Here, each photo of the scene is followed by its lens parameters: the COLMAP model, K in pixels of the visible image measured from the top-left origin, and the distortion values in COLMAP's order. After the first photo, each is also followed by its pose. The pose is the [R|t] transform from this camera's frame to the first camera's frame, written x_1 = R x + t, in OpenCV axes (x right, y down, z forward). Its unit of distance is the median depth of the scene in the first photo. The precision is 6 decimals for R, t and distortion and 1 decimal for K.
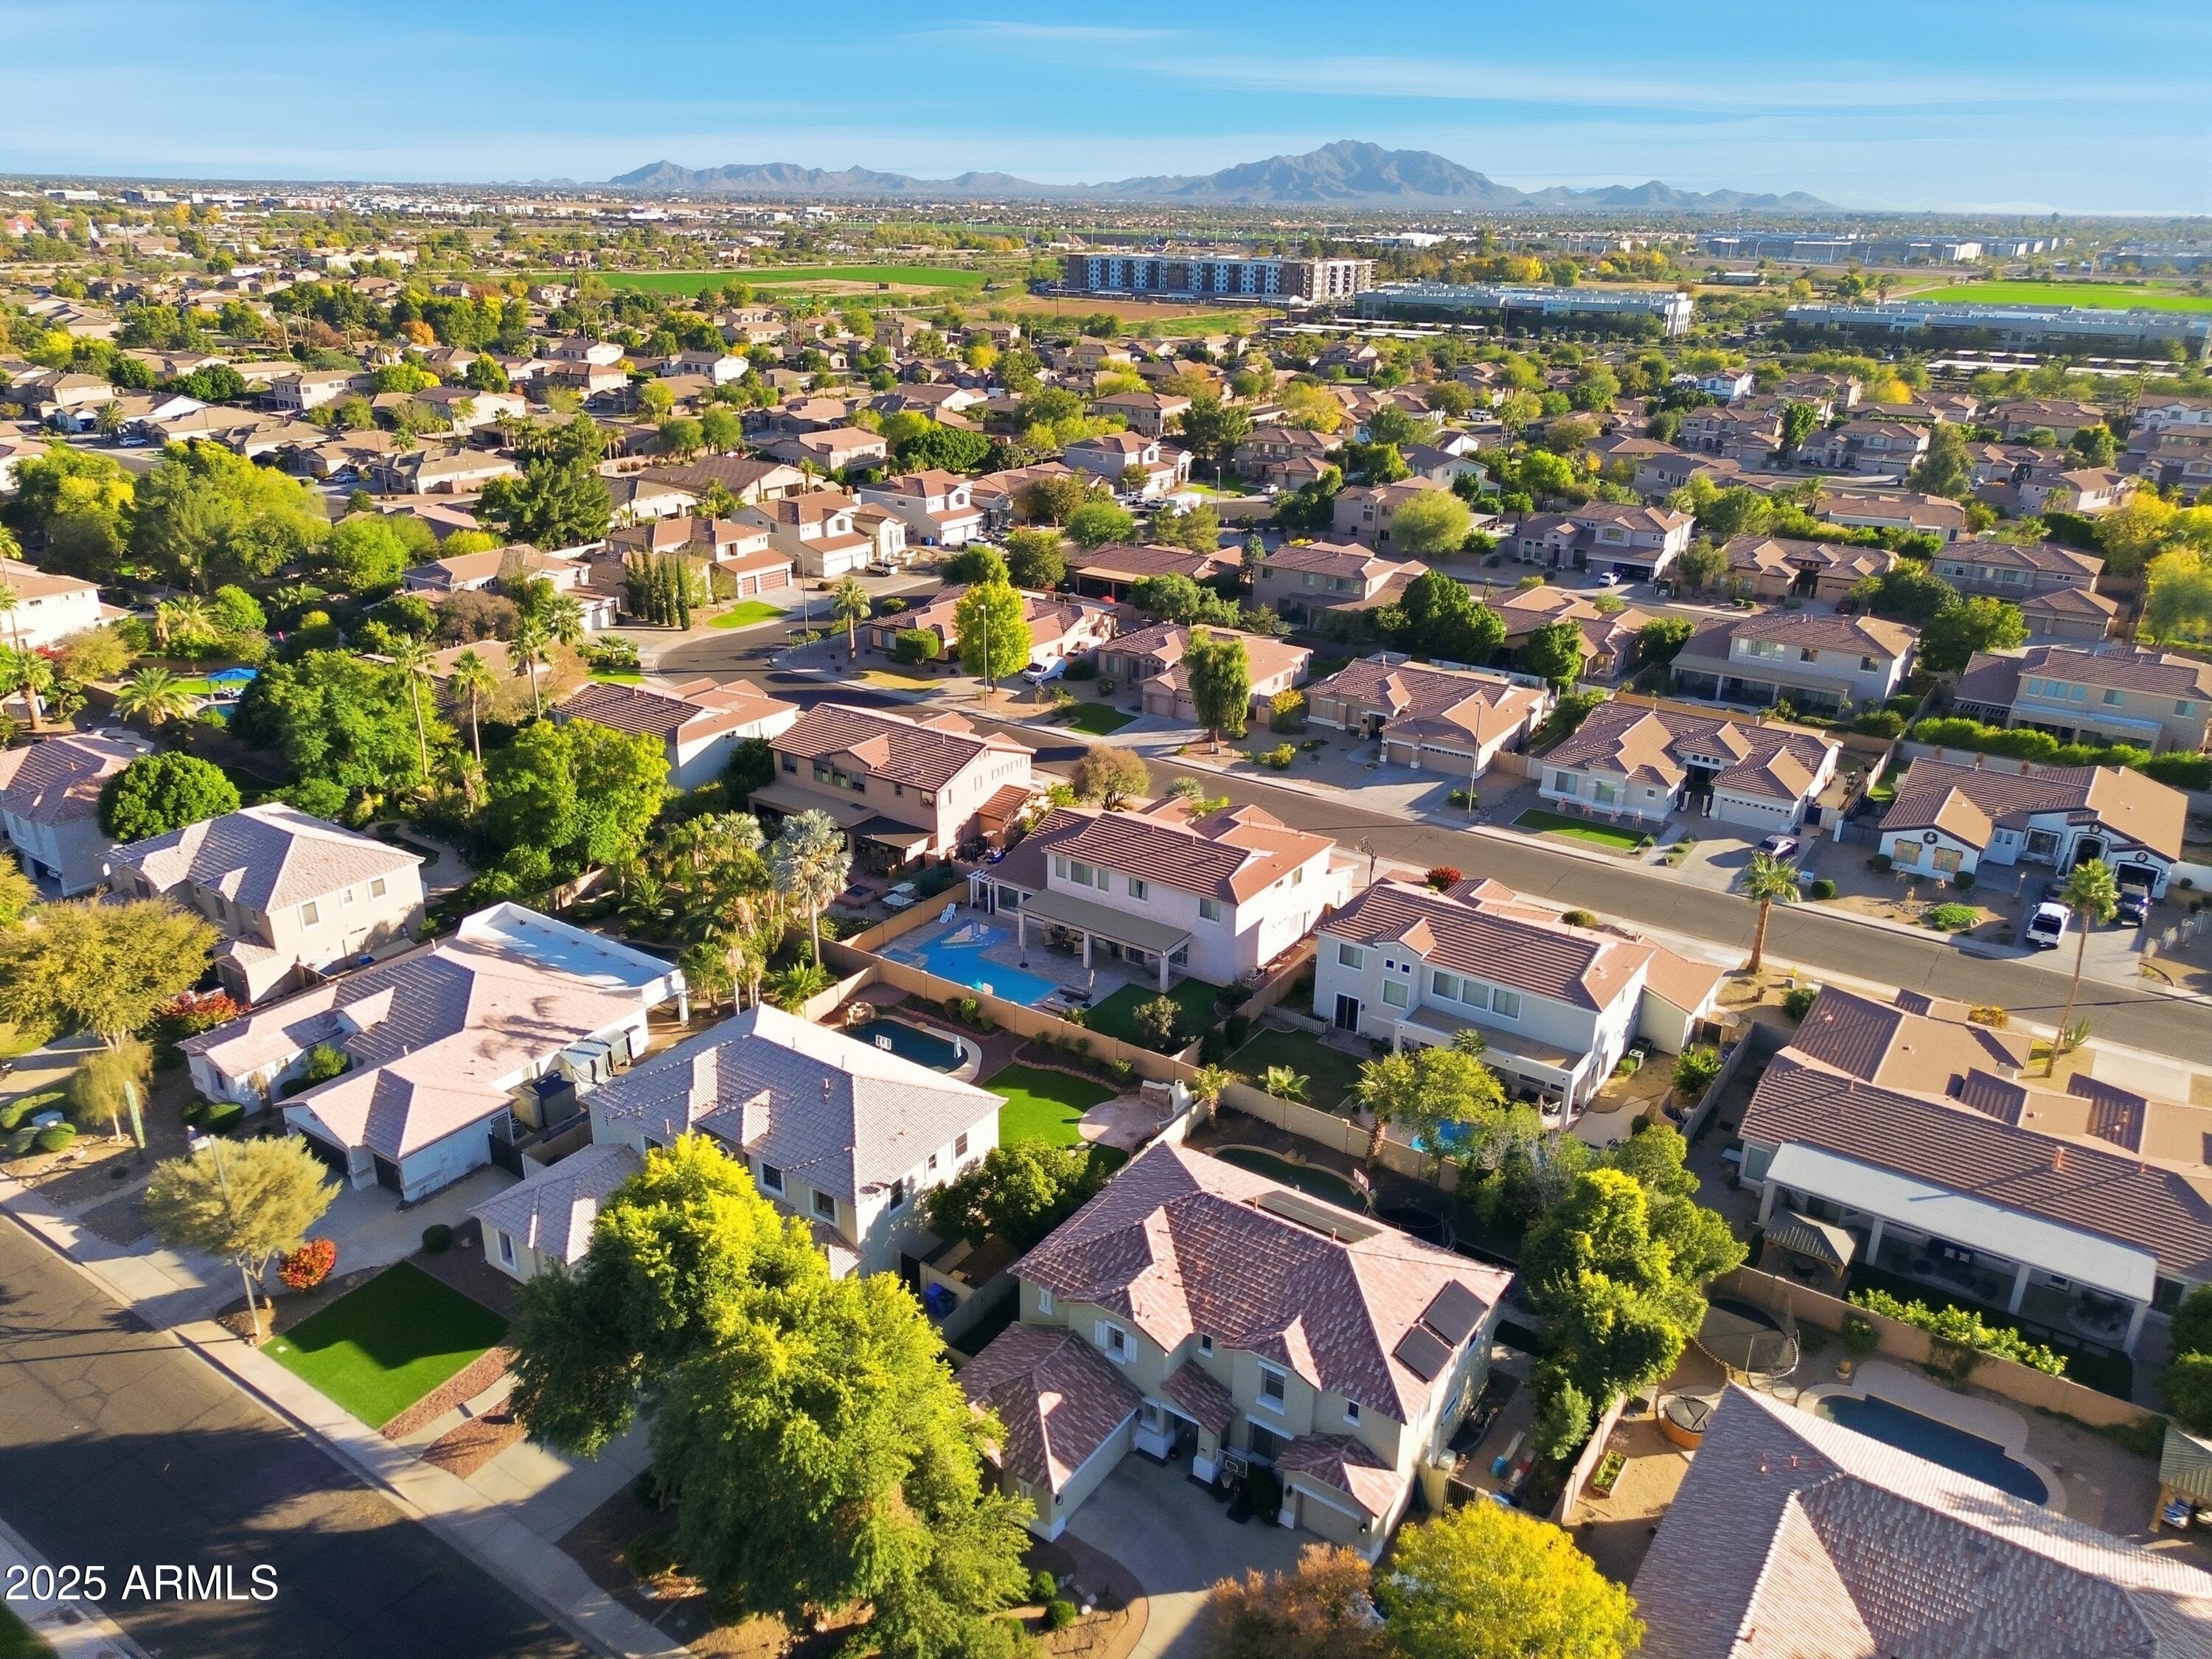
lens RADIAL K [[1519.7, 0, 1106.0], [0, 1519.7, 829.5], [0, 0, 1]] dist [0.052209, -0.050931]
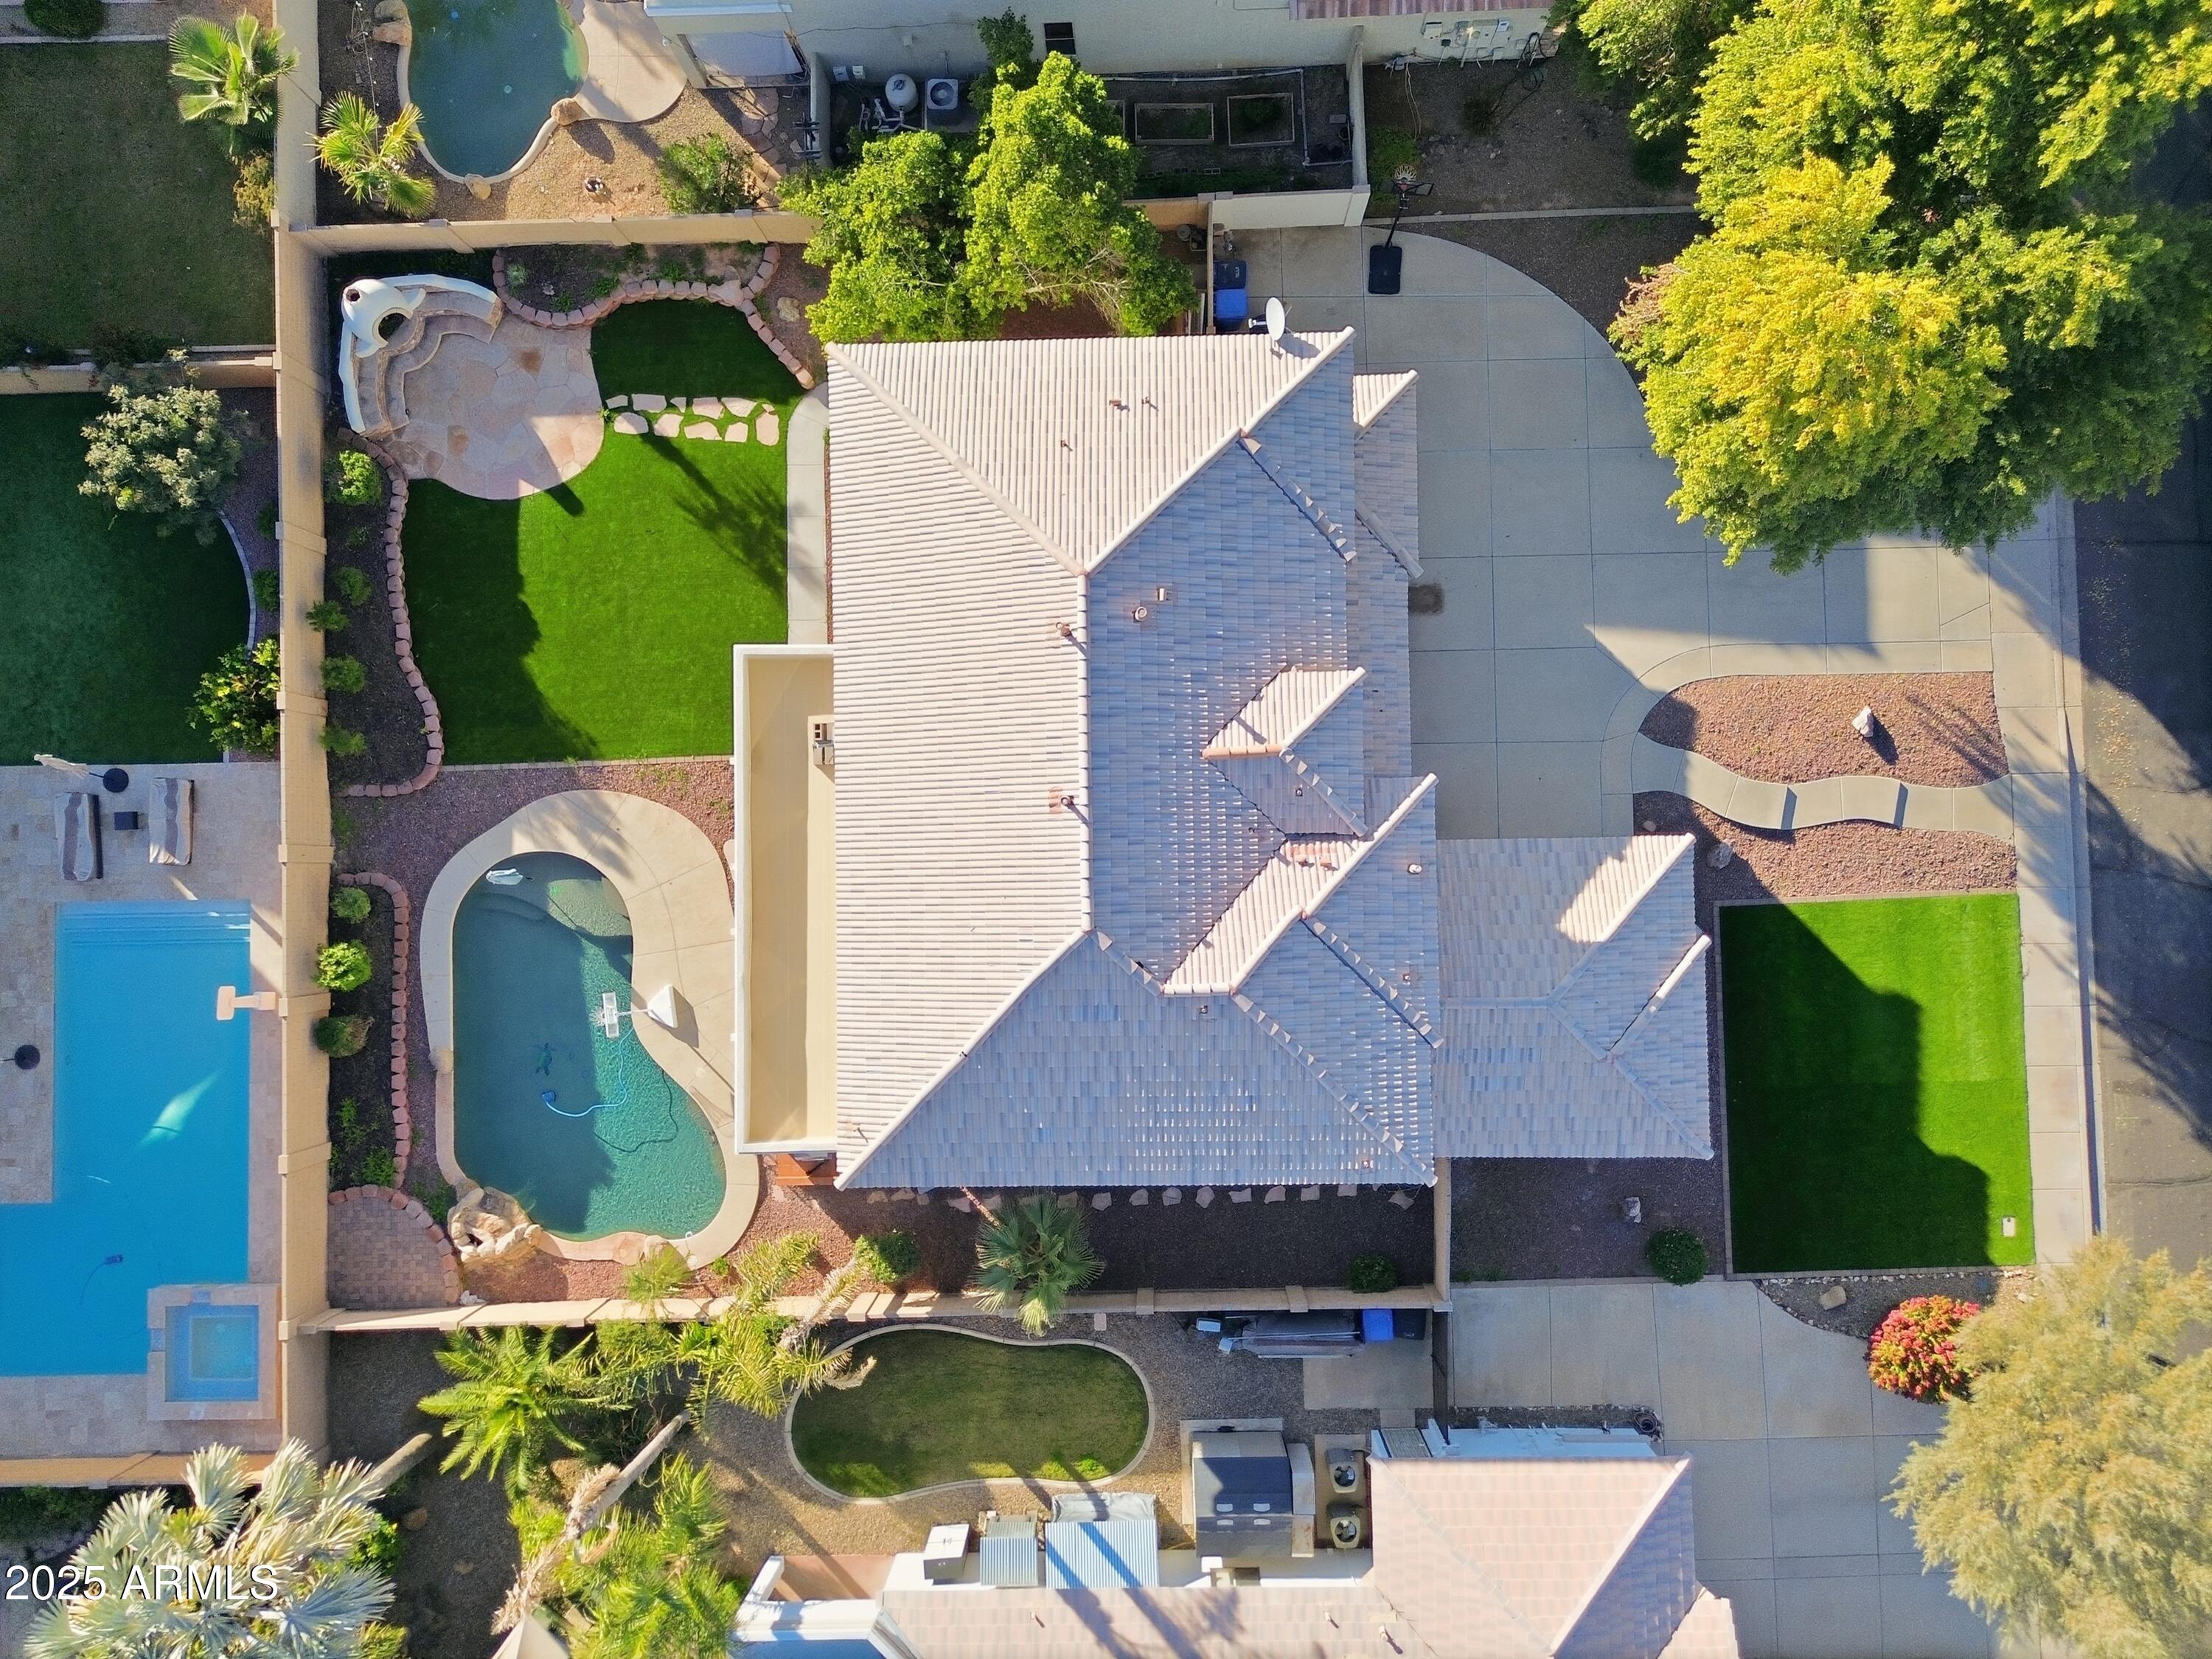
lens RADIAL K [[1568.1, 0, 1101.7], [0, 1568.1, 821.4], [0, 0, 1]] dist [0.068604, -0.059409]
pose [[-0.581075, -0.813044, 0.036217, -0.204524], [0.328193, -0.193369, 0.924607, -0.201941], [-0.744743, 0.549152, 0.379197, 0.755814]]
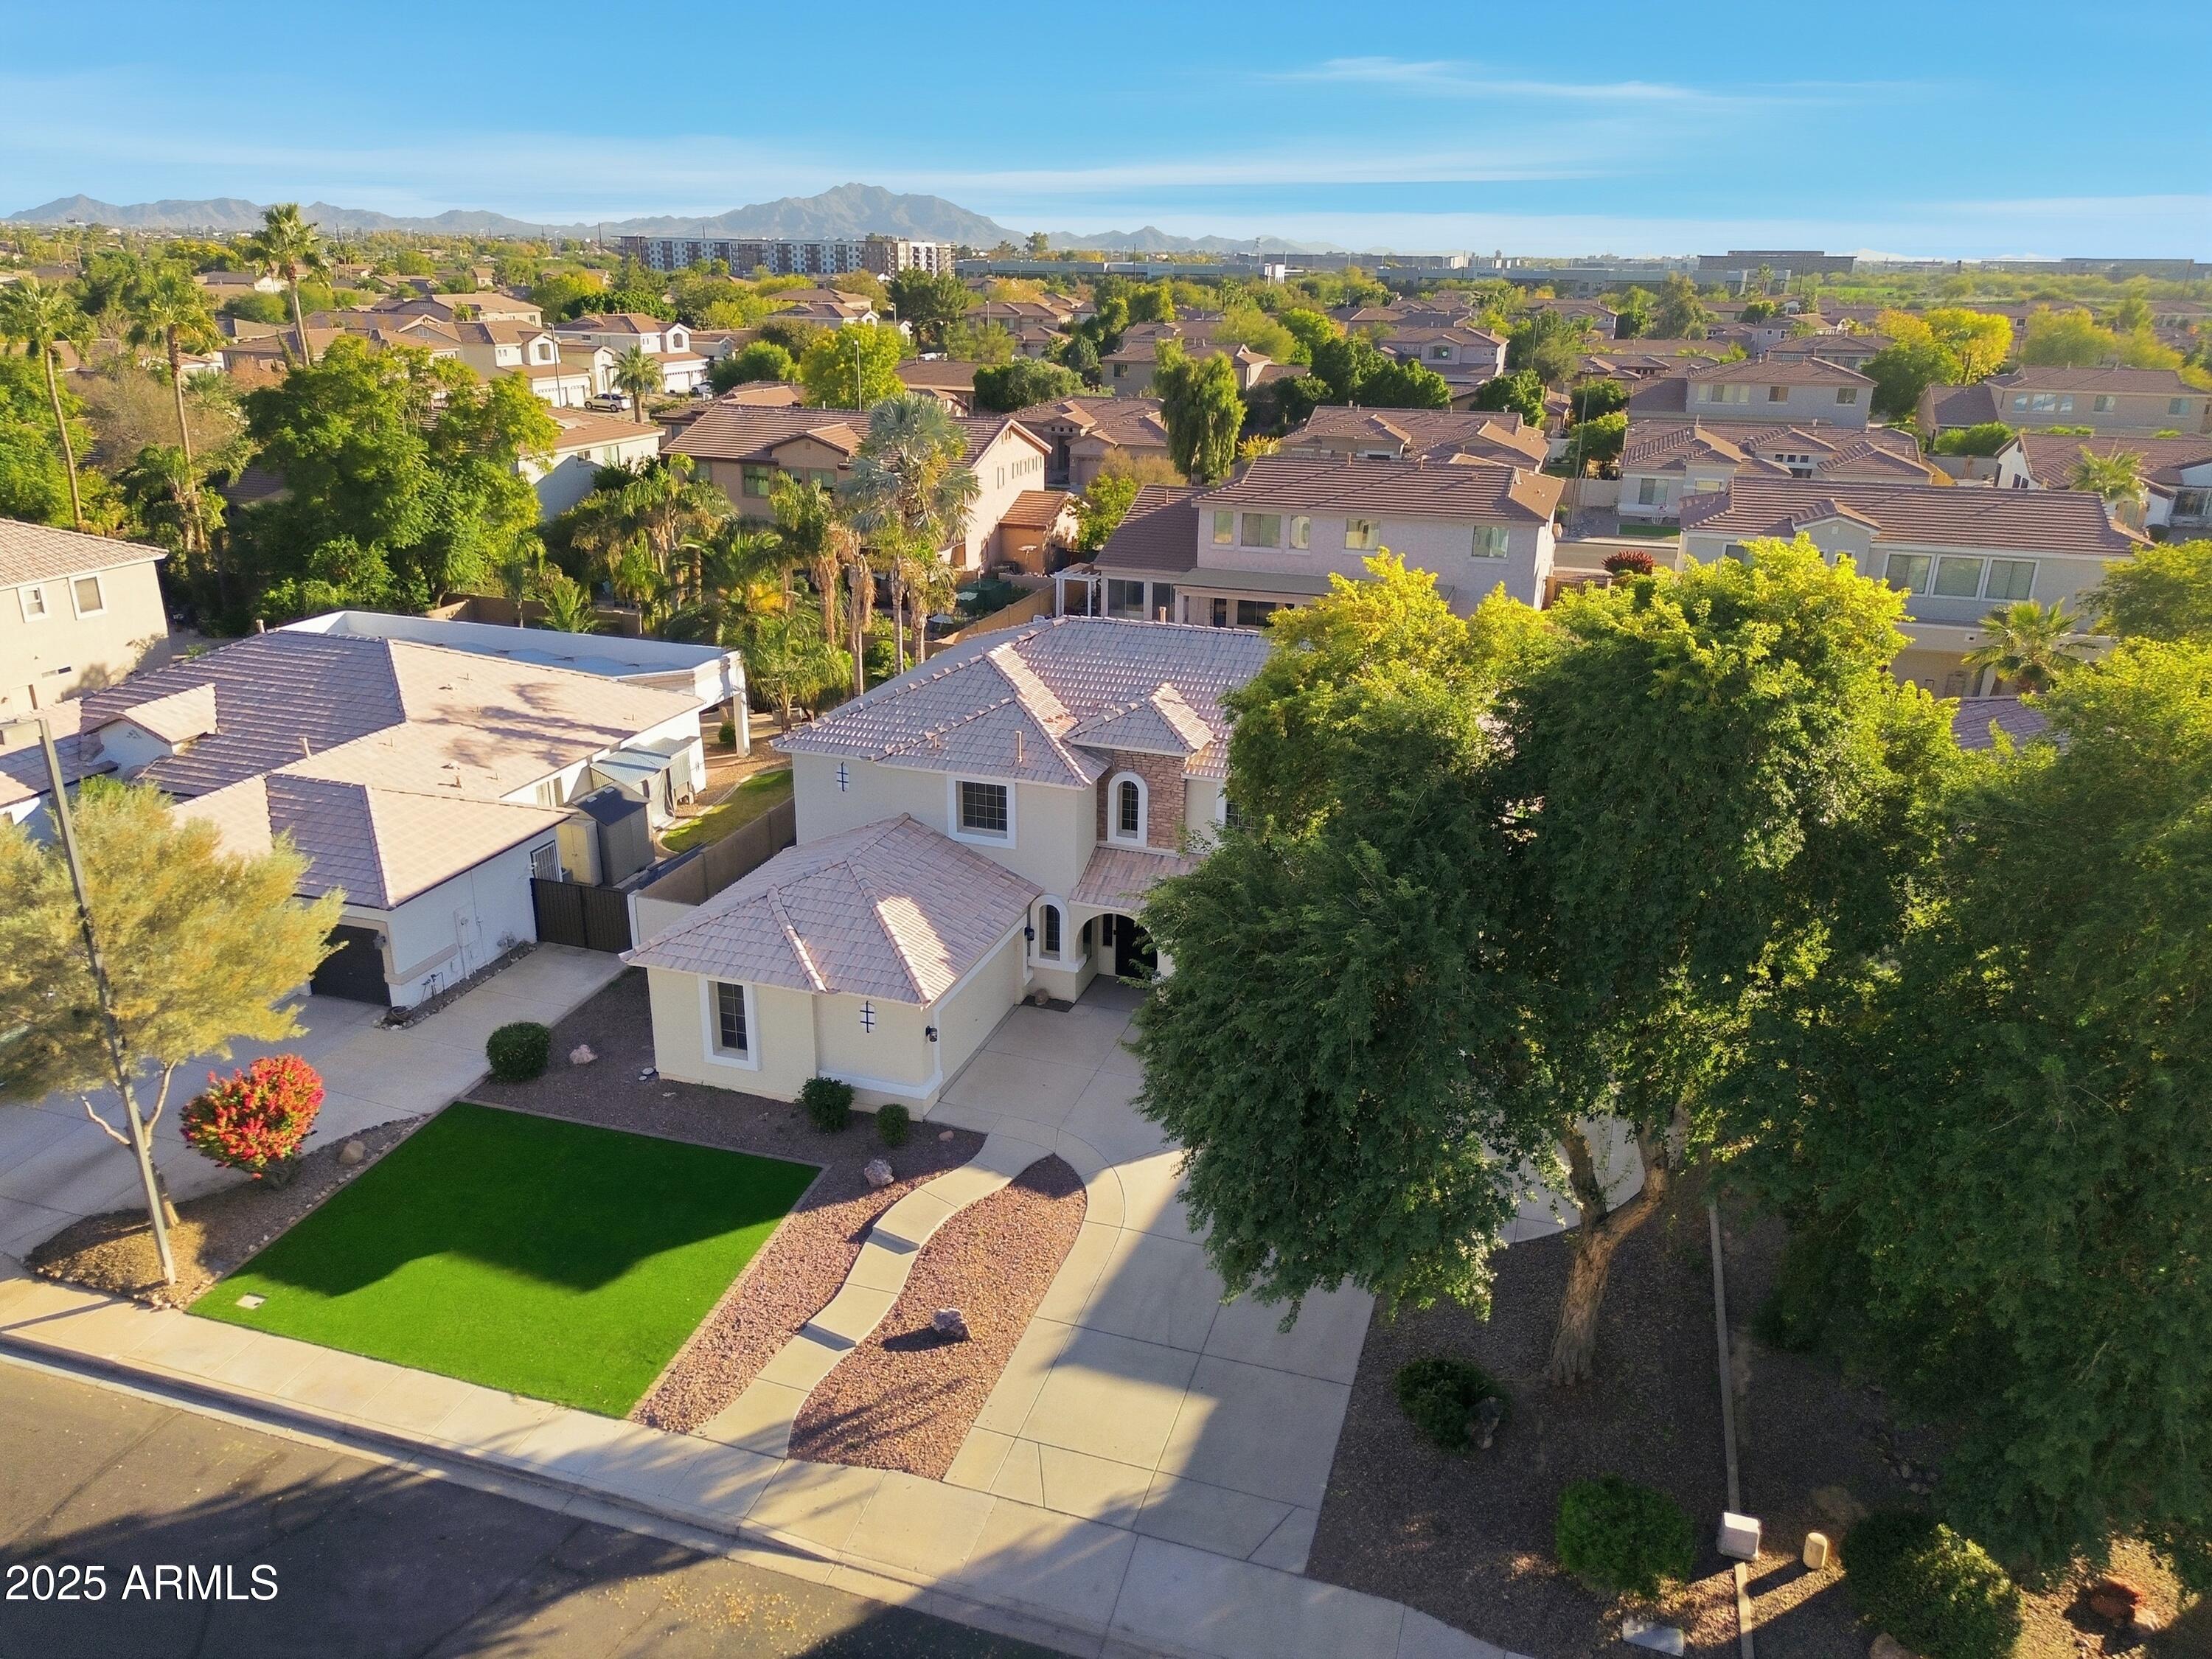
lens RADIAL K [[1519.7, 0, 1106.0], [0, 1519.7, 829.5], [0, 0, 1]] dist [0.052209, -0.050931]
pose [[0.957930, -0.093913, 0.271201, -0.335479], [0.099628, 0.994998, -0.007351, 0.192528], [-0.269154, 0.034061, 0.962495, 0.442822]]
